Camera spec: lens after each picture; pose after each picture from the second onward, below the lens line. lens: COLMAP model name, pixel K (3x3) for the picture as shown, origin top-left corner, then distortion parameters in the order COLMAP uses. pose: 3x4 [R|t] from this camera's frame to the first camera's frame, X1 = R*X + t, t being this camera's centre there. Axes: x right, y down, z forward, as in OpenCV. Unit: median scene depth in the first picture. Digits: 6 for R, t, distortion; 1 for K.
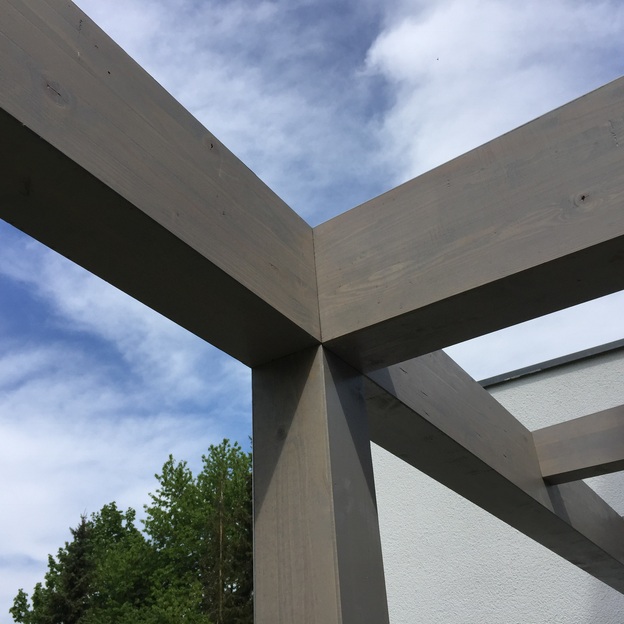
lens RADIAL K [[723.3, 0, 344.3], [0, 723.3, 303.3], [0, 0, 1]] dist [0.009944, -0.025705]
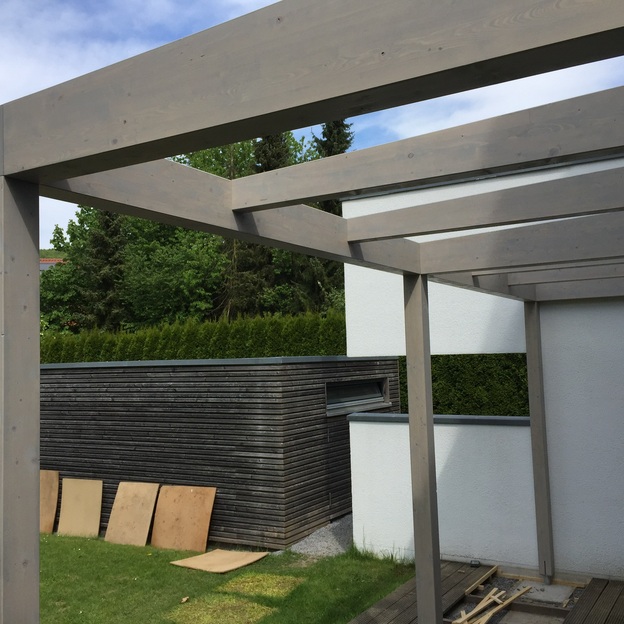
lens RADIAL K [[748.8, 0, 312.0], [0, 748.8, 312.0], [0, 0, 1]] dist [0.025356, 0.072289]
pose [[0.999125, 0.041295, -0.006614, -0.025694], [-0.033272, 0.880694, 0.472515, -0.076564], [0.025338, -0.471881, 0.881298, -0.140047]]
